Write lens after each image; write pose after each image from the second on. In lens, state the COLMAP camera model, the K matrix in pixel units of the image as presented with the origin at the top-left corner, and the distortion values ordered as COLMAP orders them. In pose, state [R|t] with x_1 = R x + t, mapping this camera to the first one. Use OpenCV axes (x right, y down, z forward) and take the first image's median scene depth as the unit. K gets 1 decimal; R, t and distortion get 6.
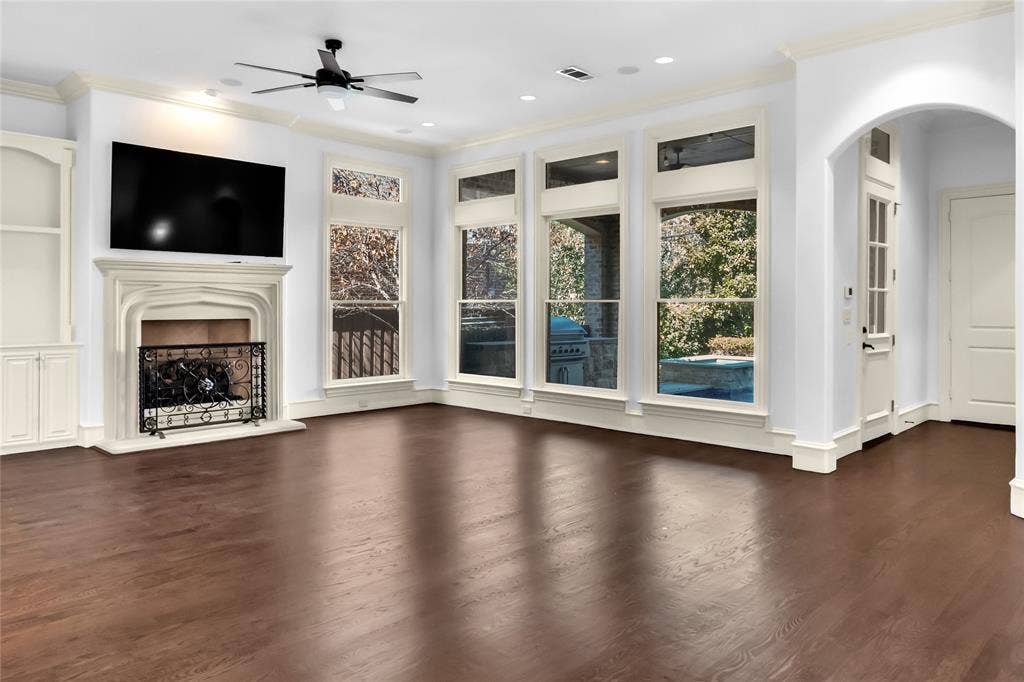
lens RADIAL K [[717.5, 0, 512.6], [0, 717.5, 331.4], [0, 0, 1]] dist [-0.015107, 0.005970]
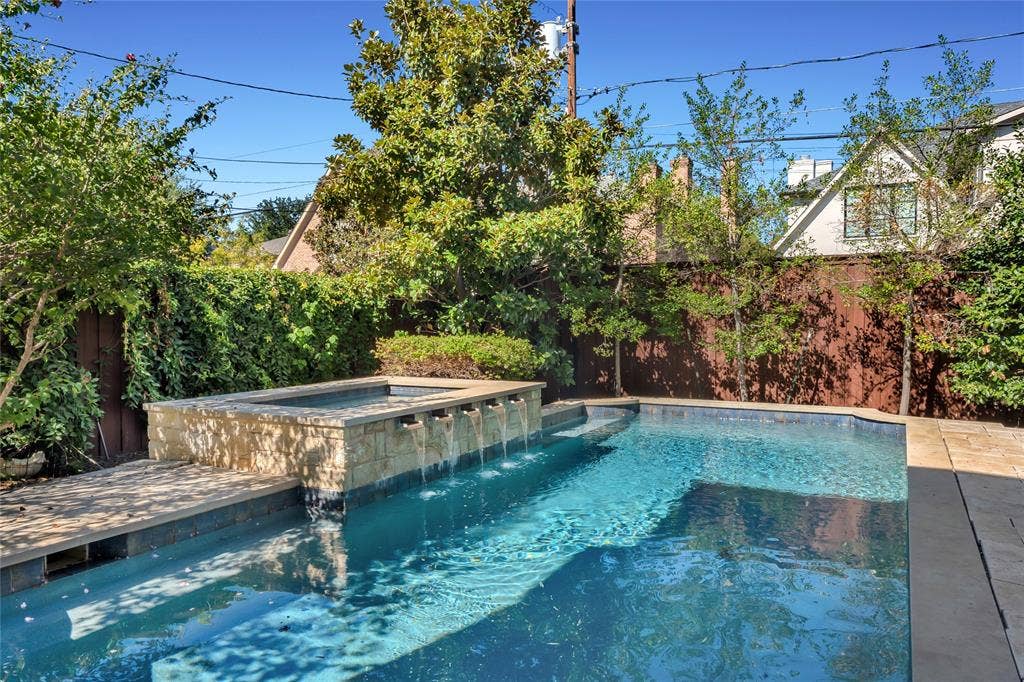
lens RADIAL K [[717.5, 0, 510.0], [0, 717.5, 342.2], [0, 0, 1]] dist [-0.015107, 0.005970]
pose [[0.963741, -0.012484, 0.266547, 0.233020], [0.011046, 0.999915, 0.006896, 0.009178], [-0.266610, -0.003702, 0.963797, 0.542250]]
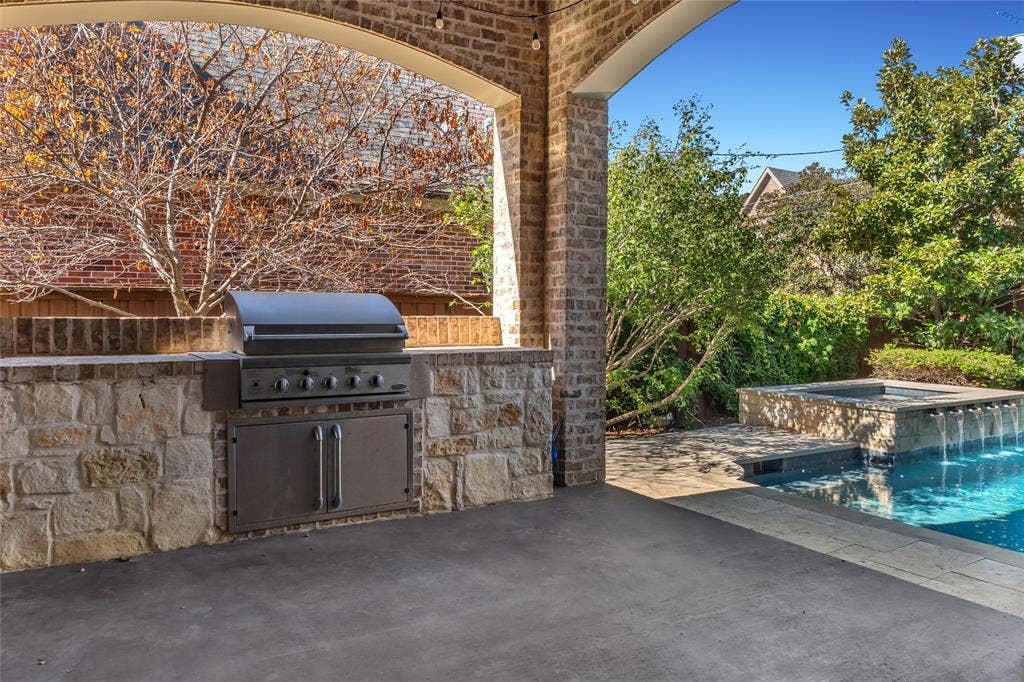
lens RADIAL K [[717.5, 0, 515.6], [0, 717.5, 332.8], [0, 0, 1]] dist [-0.015107, 0.005970]
pose [[0.967825, 0.018657, -0.250931, 0.140094], [-0.018645, 0.999823, 0.002428, -0.000447], [0.250932, 0.002329, 0.968002, 0.366152]]
